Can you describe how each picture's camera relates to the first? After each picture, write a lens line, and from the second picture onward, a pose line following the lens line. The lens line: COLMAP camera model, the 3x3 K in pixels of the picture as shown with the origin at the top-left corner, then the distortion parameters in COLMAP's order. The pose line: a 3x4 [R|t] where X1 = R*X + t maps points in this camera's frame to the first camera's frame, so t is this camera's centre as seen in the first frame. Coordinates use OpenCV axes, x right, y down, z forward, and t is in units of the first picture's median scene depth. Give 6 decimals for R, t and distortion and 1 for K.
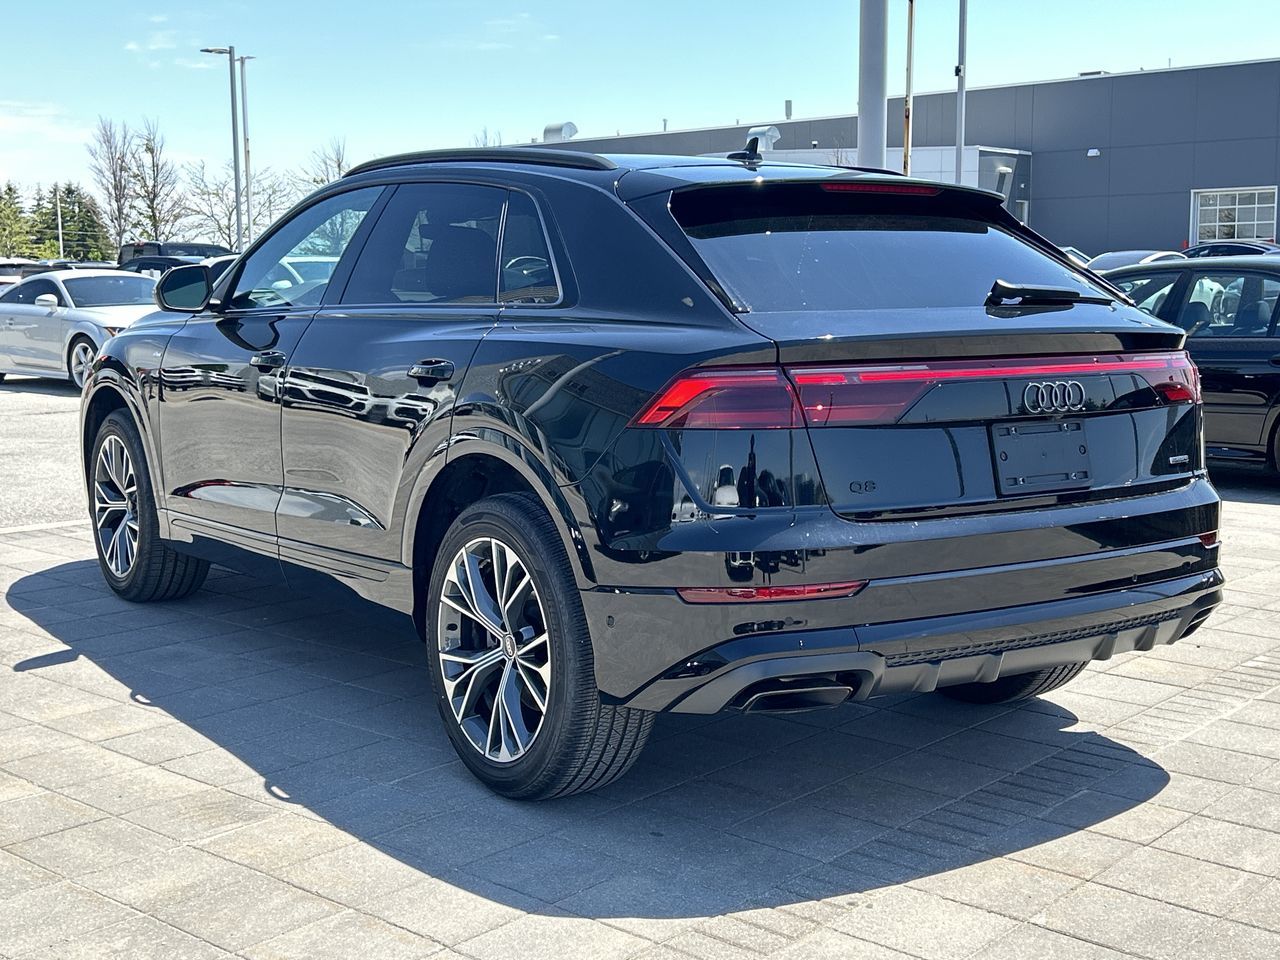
lens RADIAL K [[1619.5, 0, 637.5], [0, 1619.5, 478.5], [0, 0, 1]] dist [0.184645, -0.508132]
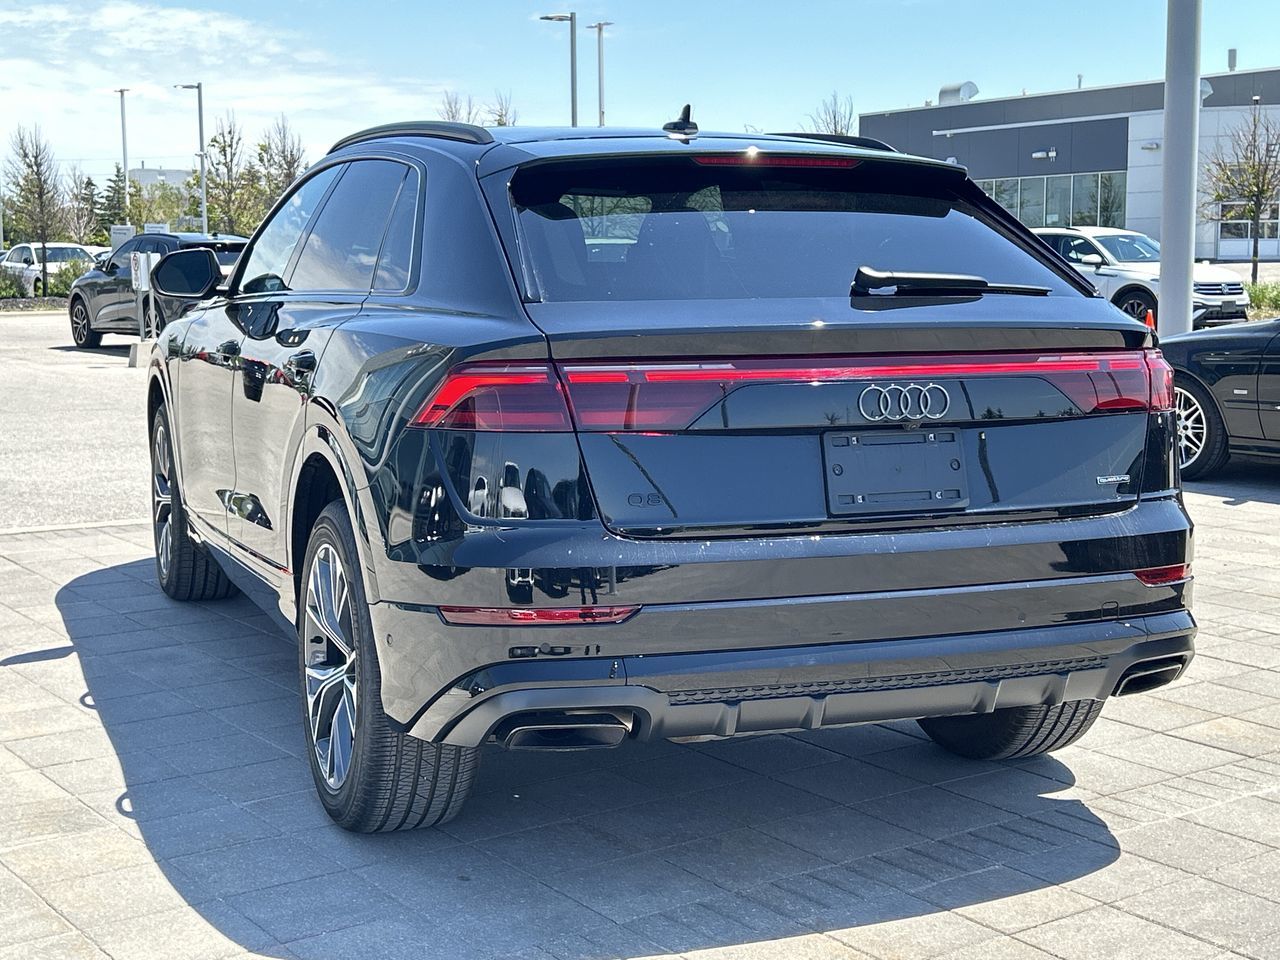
lens RADIAL K [[1803.4, 0, 634.8], [0, 1803.4, 481.5], [0, 0, 1]] dist [0.225552, -0.735176]
pose [[0.972688, 0.027024, -0.230539, 0.311954], [-0.027263, 0.999626, 0.002149, -0.006109], [0.230511, 0.004195, 0.973061, 0.037163]]
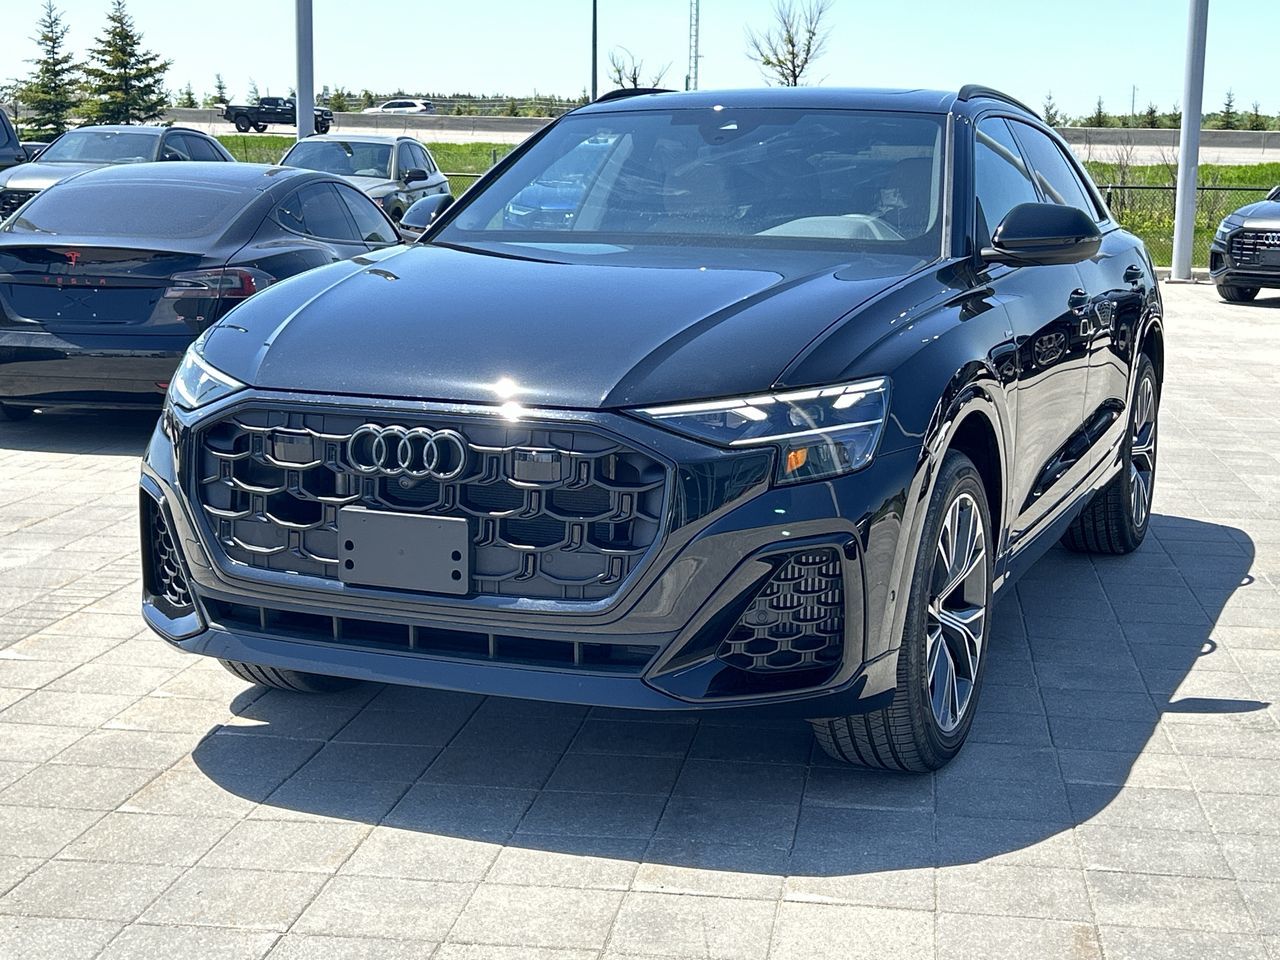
lens RADIAL K [[1892.4, 0, 648.1], [0, 1892.4, 475.3], [0, 0, 1]] dist [0.243788, -0.855606]
pose [[-0.537357, -0.145367, 0.830732, -1.307209], [0.089666, 0.969602, 0.227667, -0.315592], [-0.838574, 0.196827, -0.507988, 2.272713]]
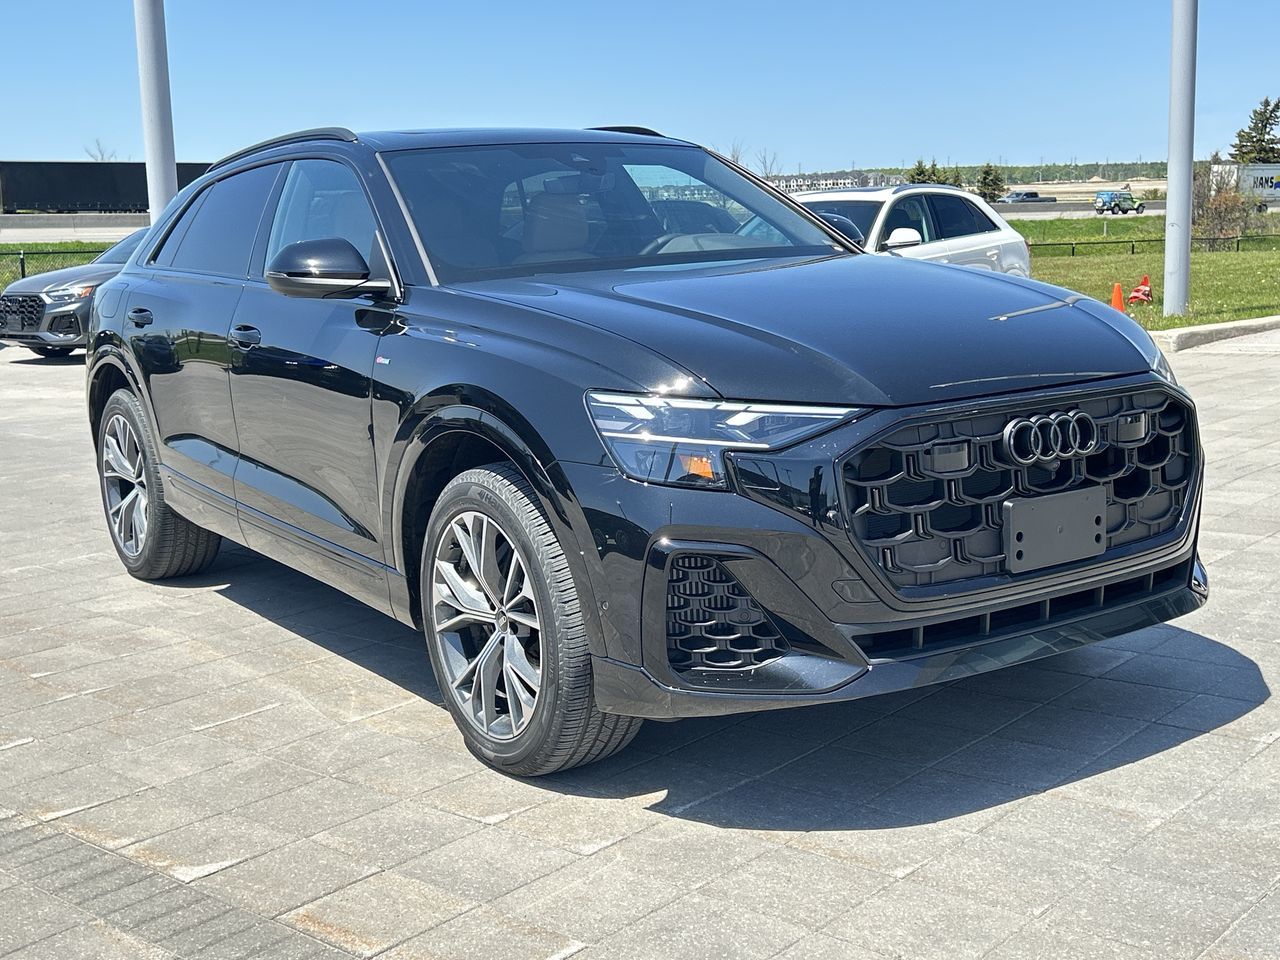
lens RADIAL K [[1553.0, 0, 637.3], [0, 1553.0, 477.2], [0, 0, 1]] dist [0.200080, -0.575940]
pose [[-0.999120, 0.032979, 0.025912, -0.236900], [0.039017, 0.957483, 0.285838, -0.350500], [-0.015384, 0.286598, -0.957928, 2.710446]]
